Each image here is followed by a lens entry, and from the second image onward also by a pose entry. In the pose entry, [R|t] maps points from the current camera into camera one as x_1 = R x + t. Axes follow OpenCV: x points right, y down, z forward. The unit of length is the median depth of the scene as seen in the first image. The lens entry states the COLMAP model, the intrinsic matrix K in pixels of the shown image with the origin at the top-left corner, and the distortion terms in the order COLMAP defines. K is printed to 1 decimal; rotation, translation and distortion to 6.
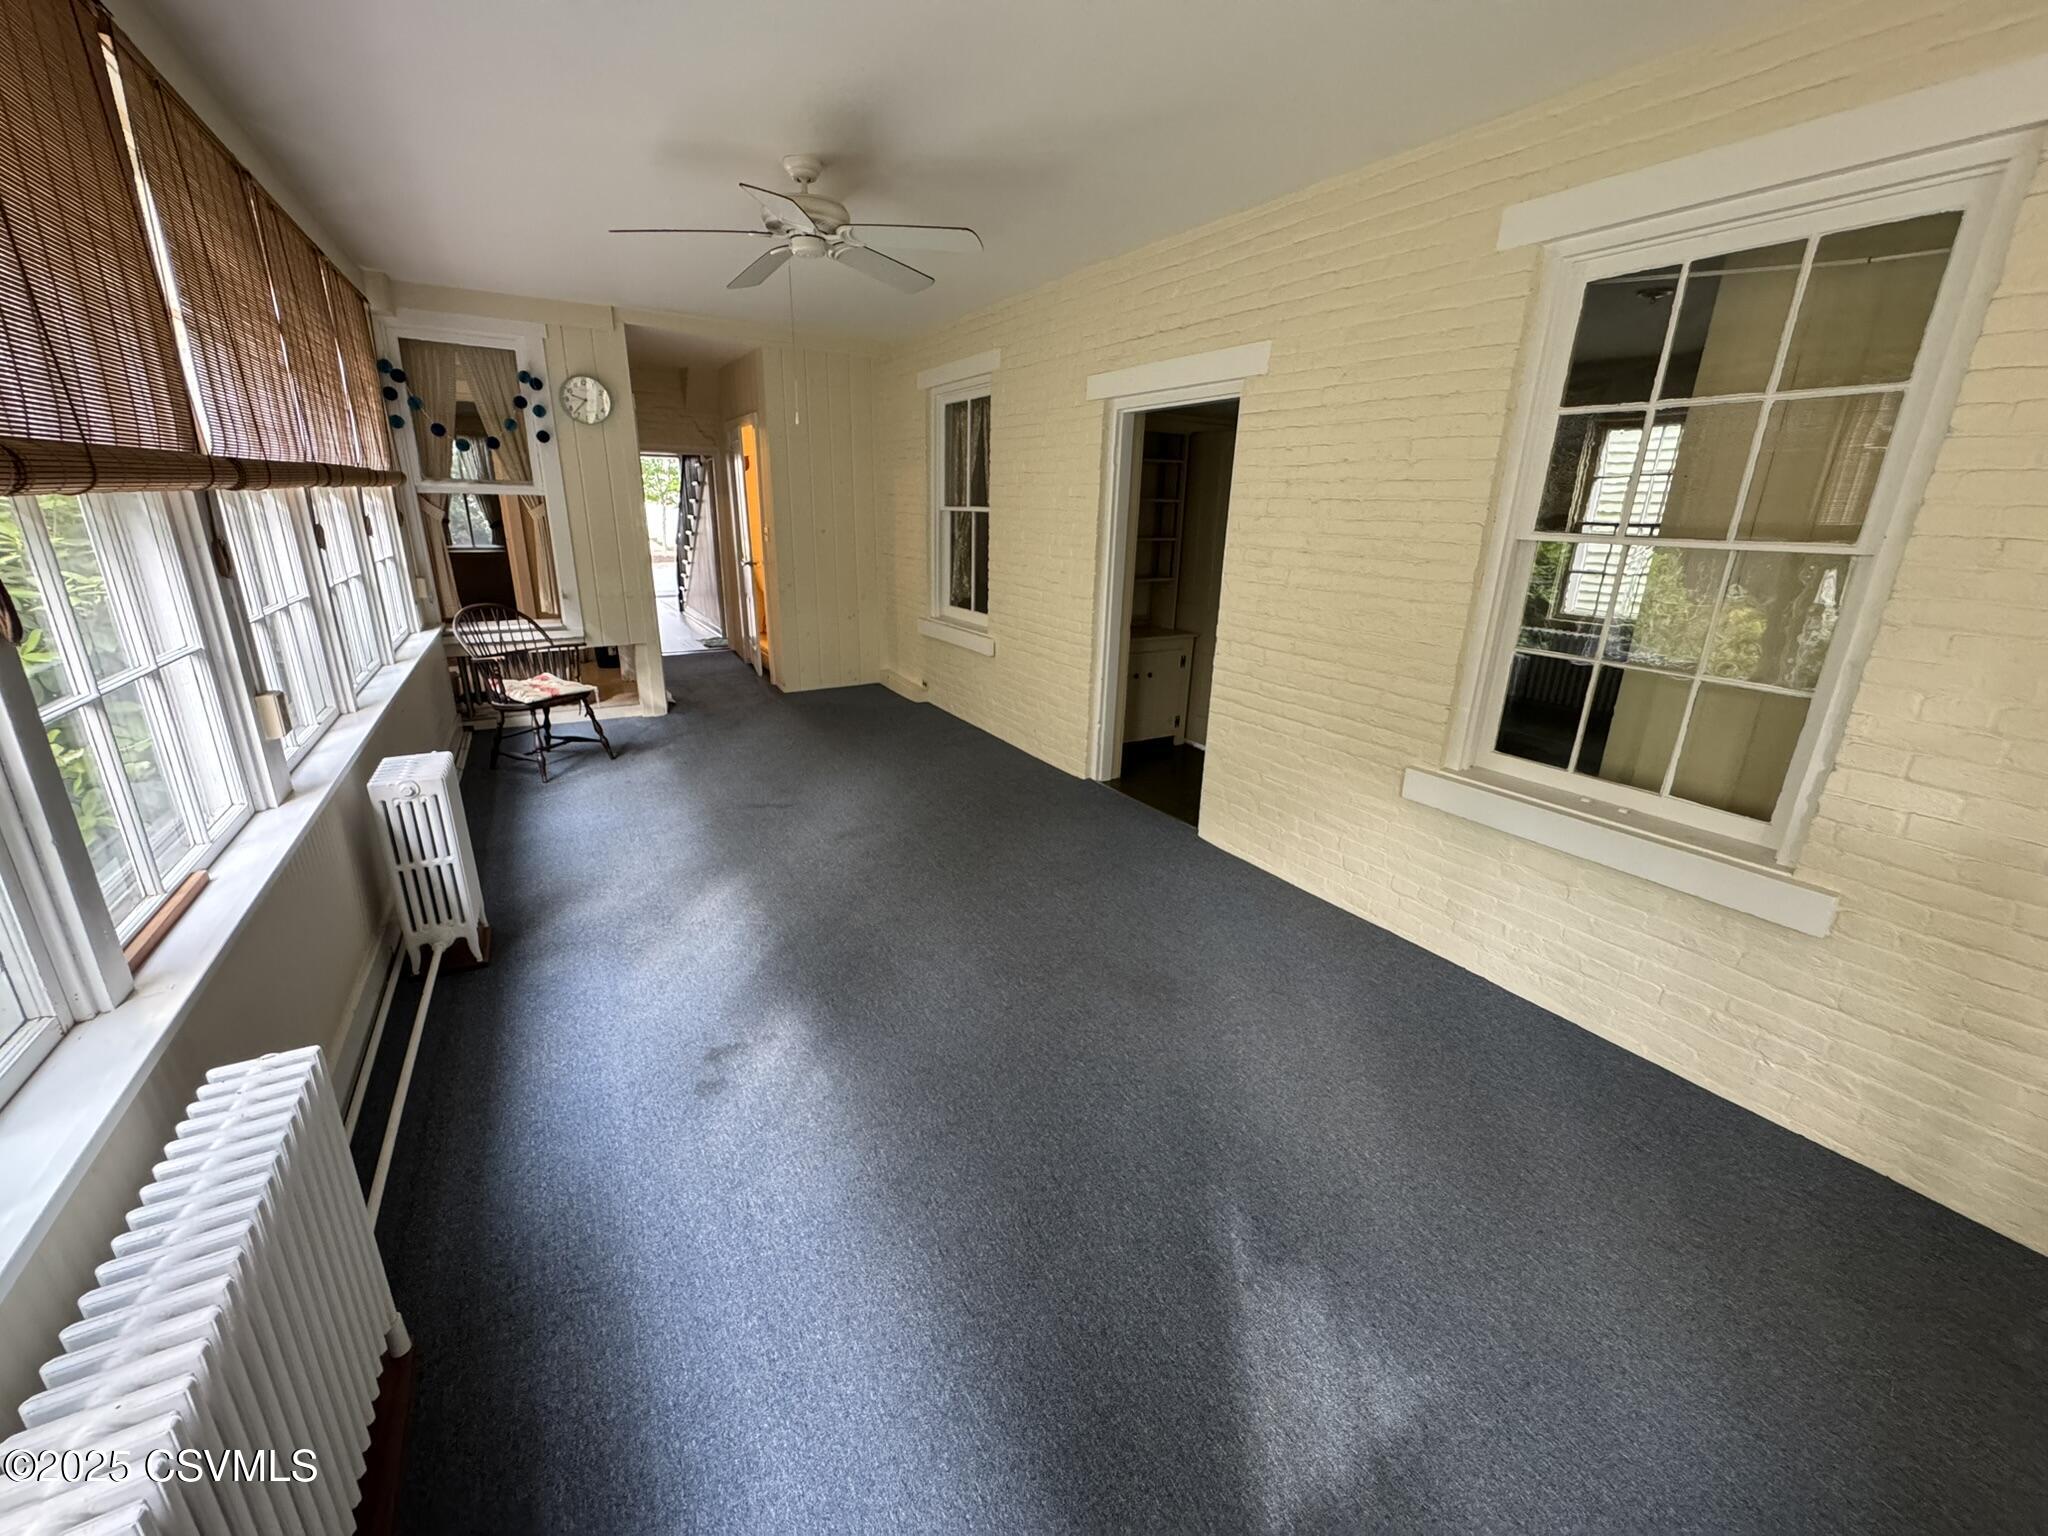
lens RADIAL K [[817.8, 0, 1020.6], [0, 817.8, 767.3], [0, 0, 1]] dist [-0.001477, 0.000018]
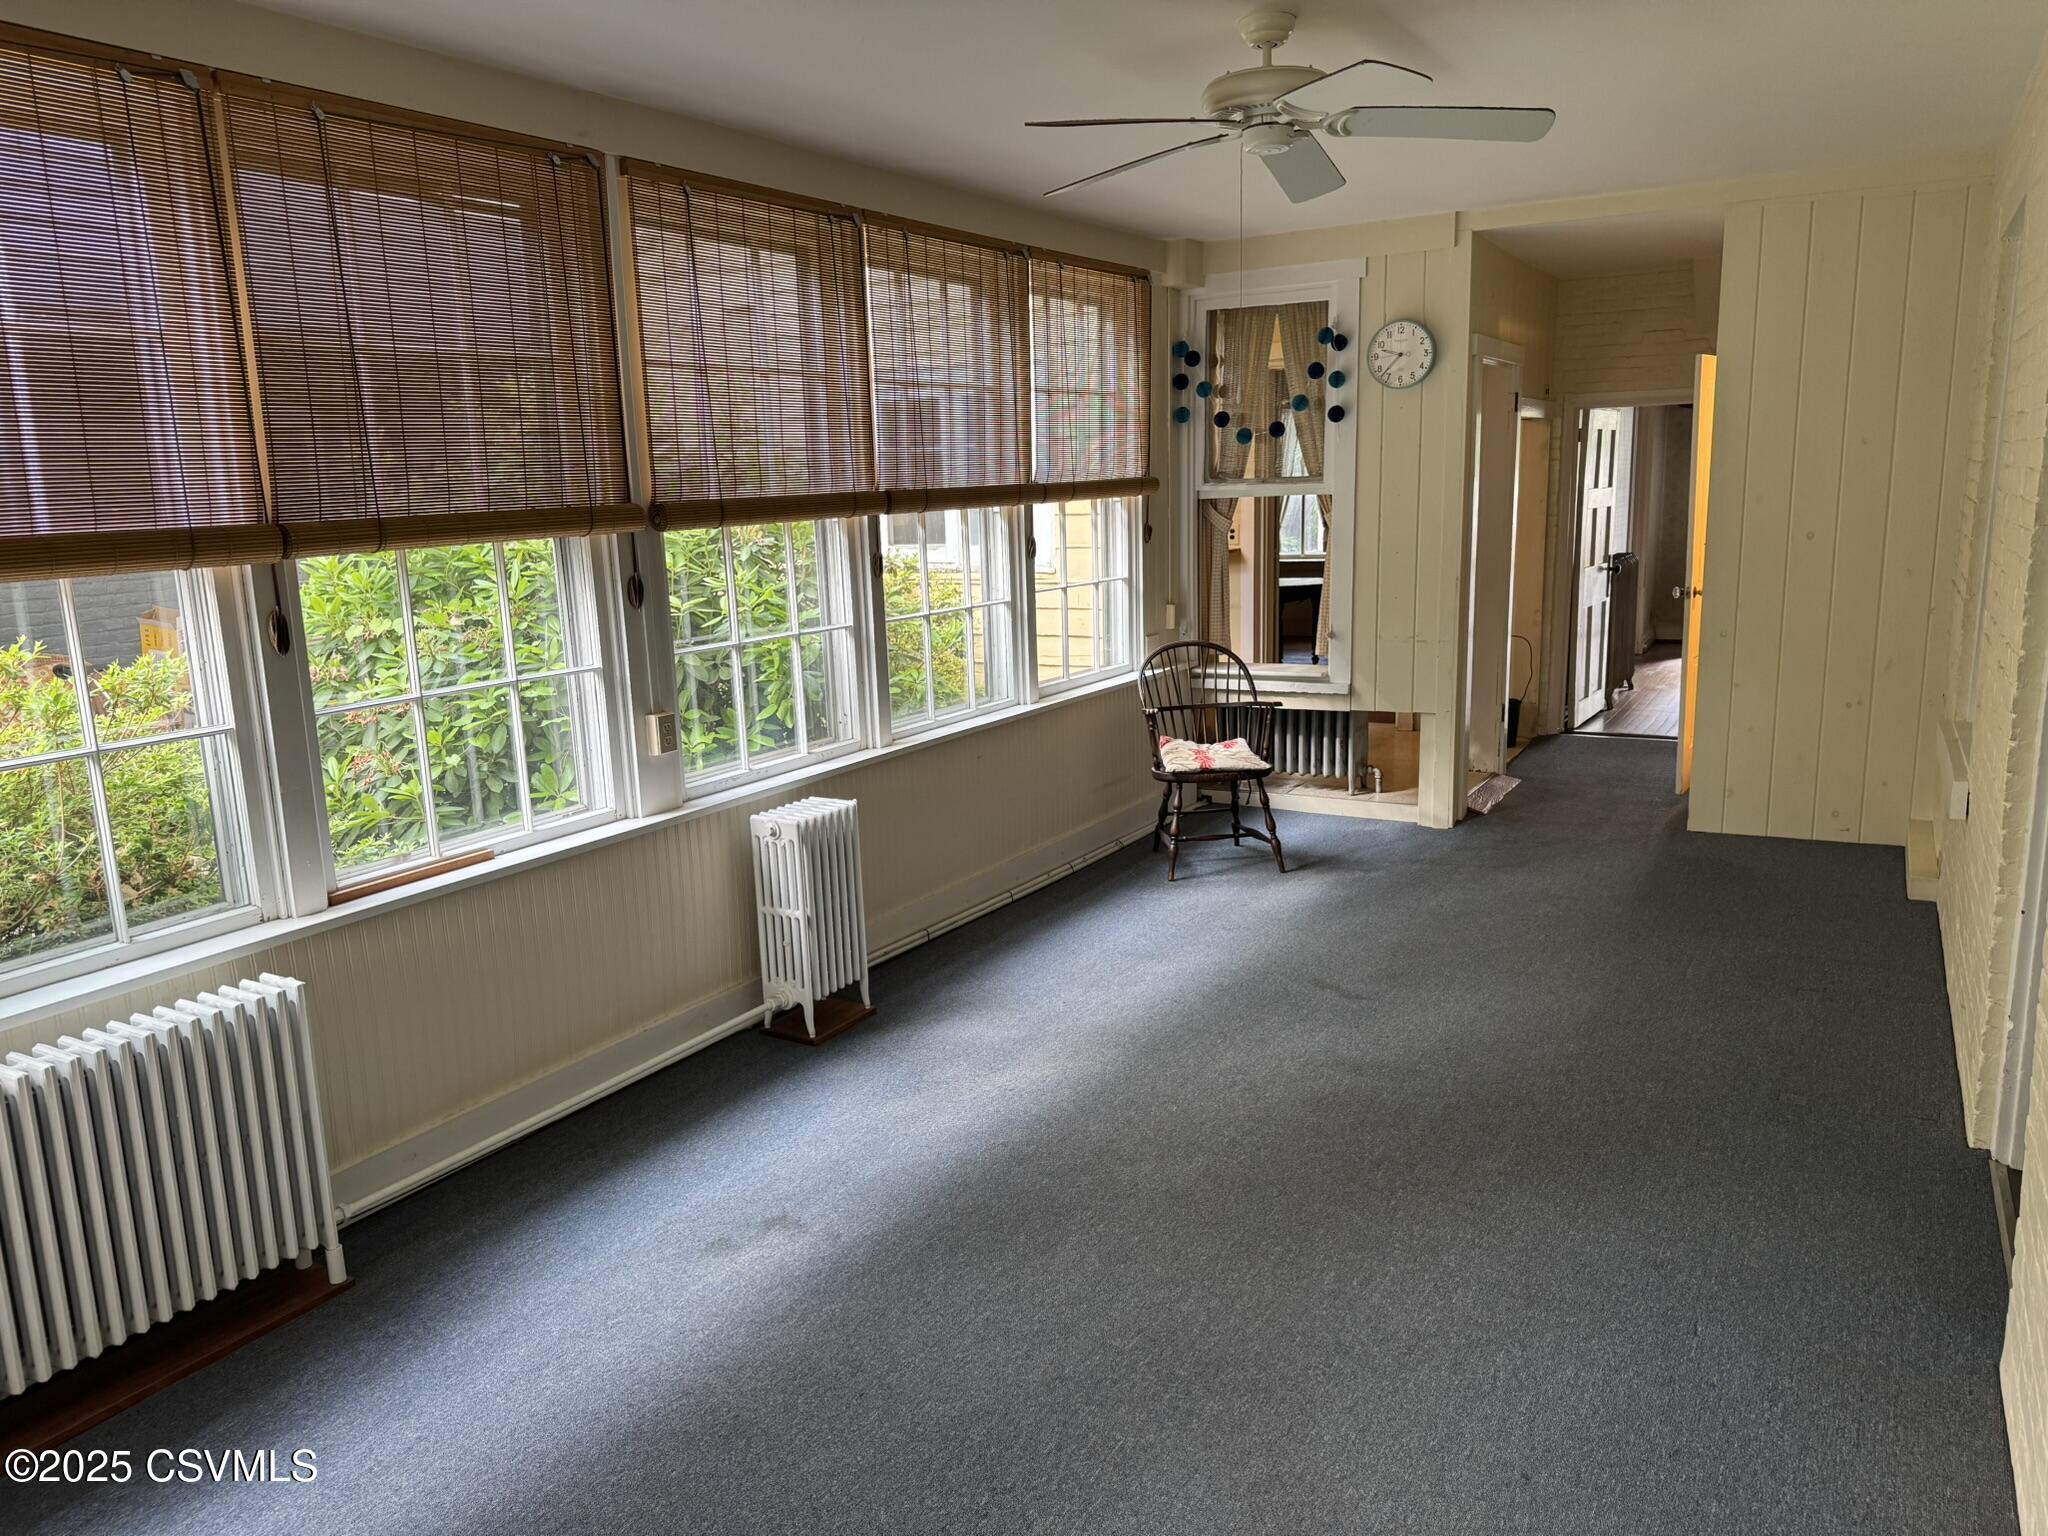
lens RADIAL K [[1429.7, 0, 1024.0], [0, 1429.7, 768.0], [0, 0, 1]] dist [0.075914, 0.000020]
pose [[0.483837, 0.132501, -0.865070, 0.487393], [-0.224783, 0.974126, 0.023483, -0.086773], [0.845798, 0.183091, 0.501102, 0.236196]]
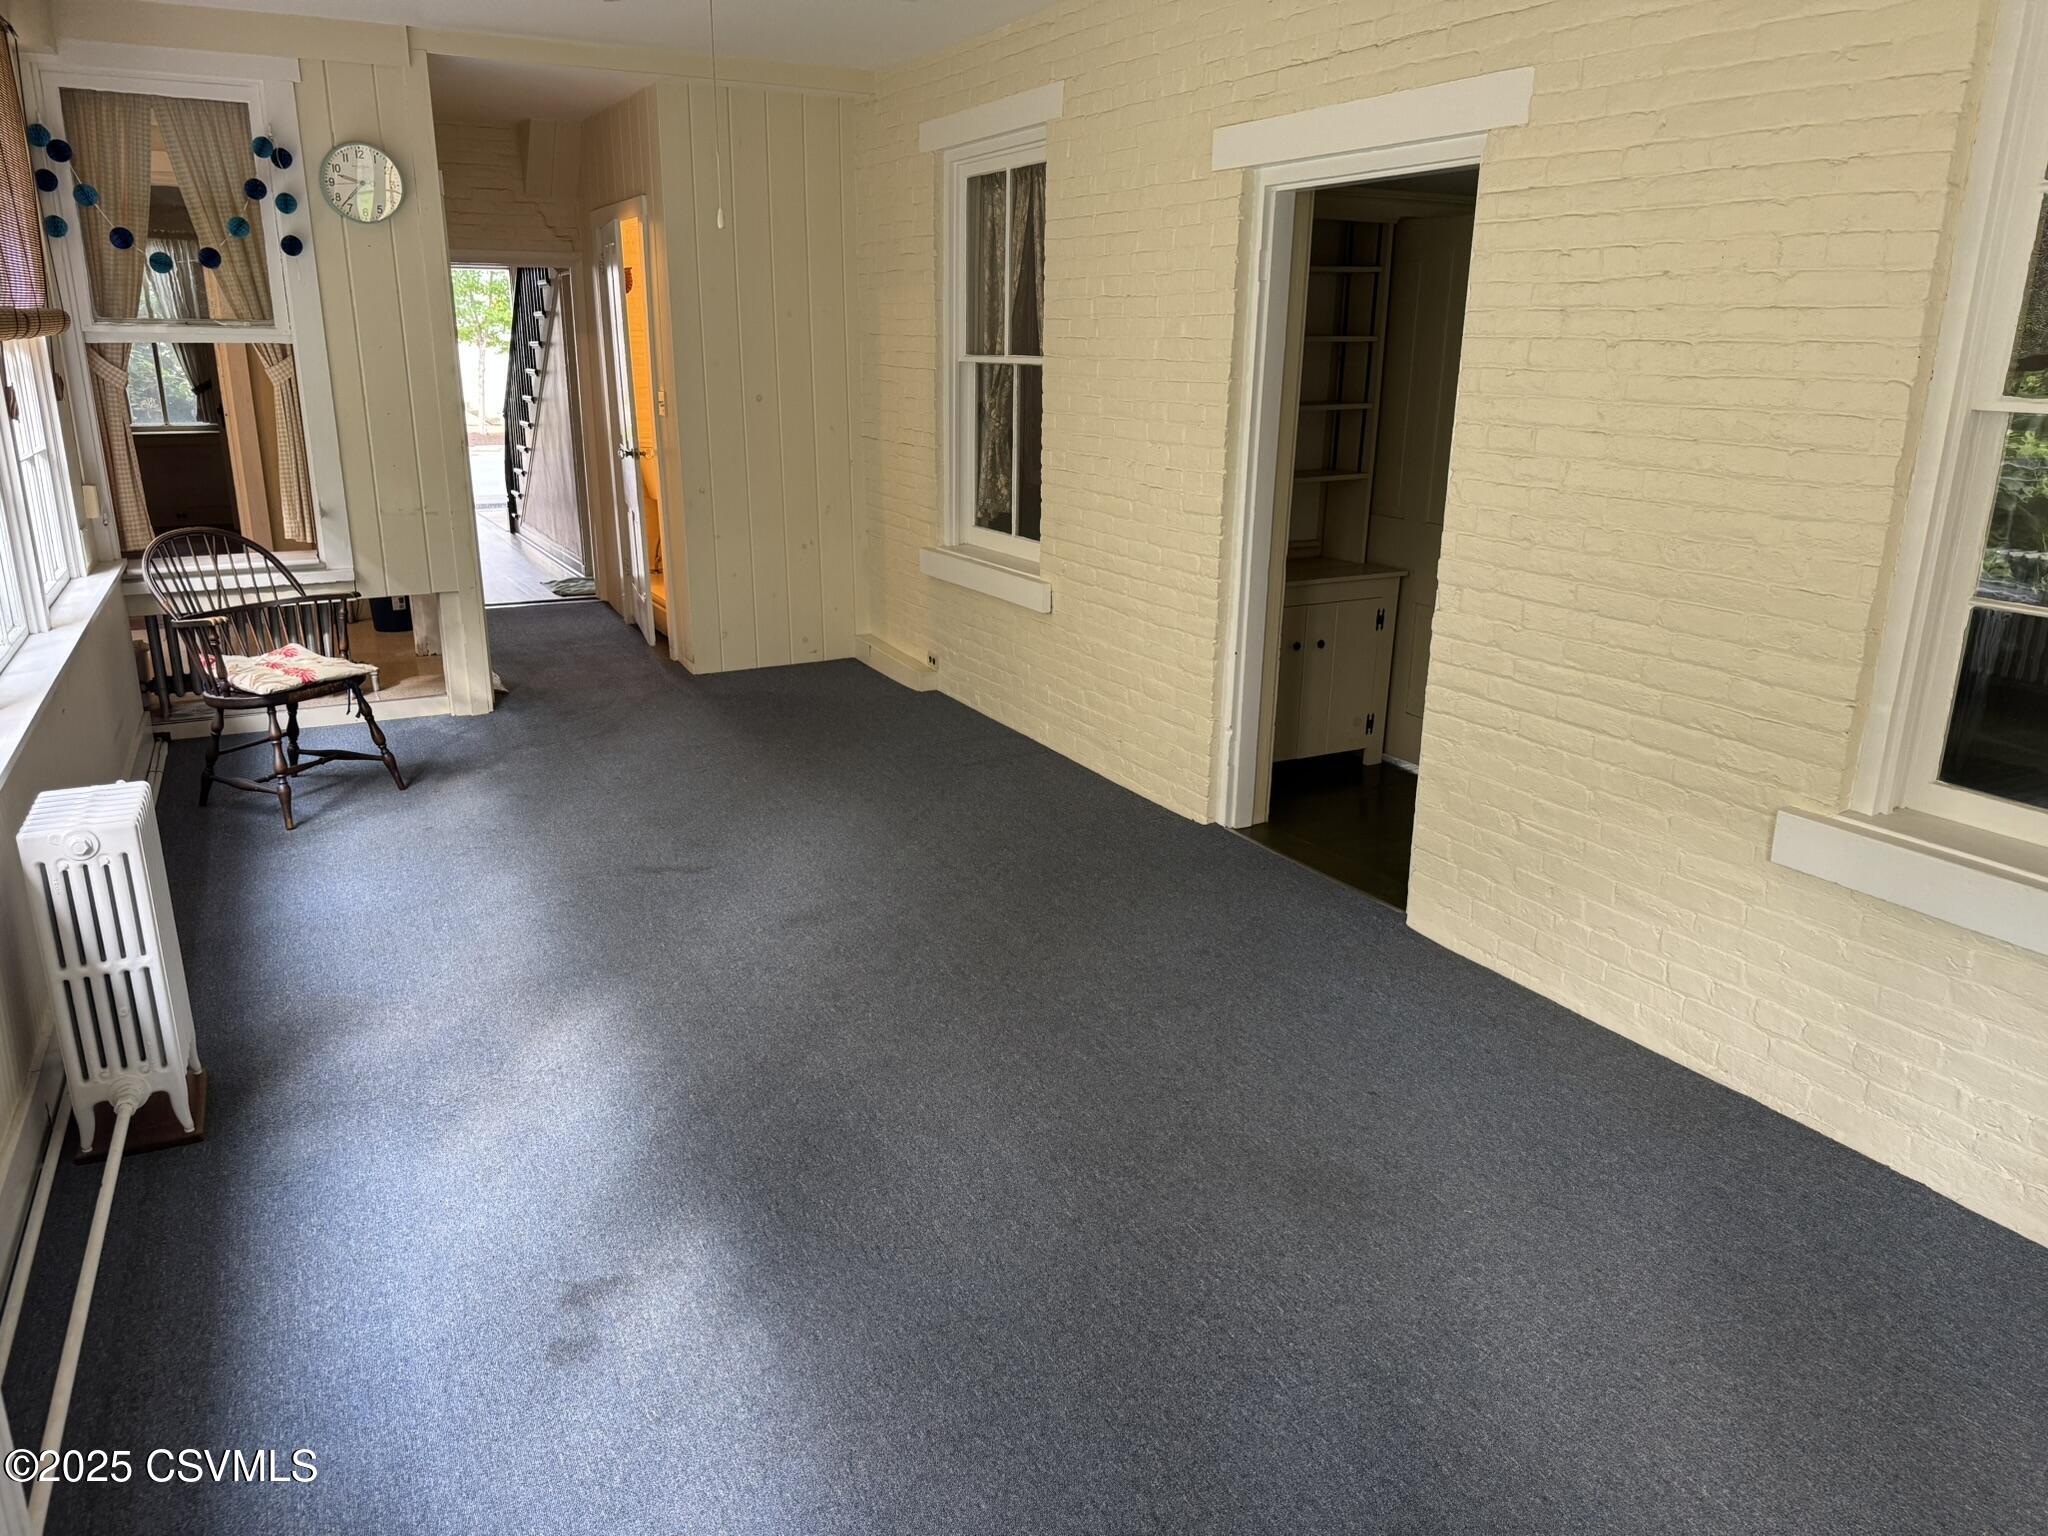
lens RADIAL K [[1436.2, 0, 1024.0], [0, 1436.2, 768.0], [0, 0, 1]] dist [0.057526, -0.059835]
pose [[0.998738, 0.000543, -0.050217, -0.000105], [-0.001633, 0.999764, -0.021673, -0.004114], [0.050193, 0.021728, 0.998503, -0.023555]]
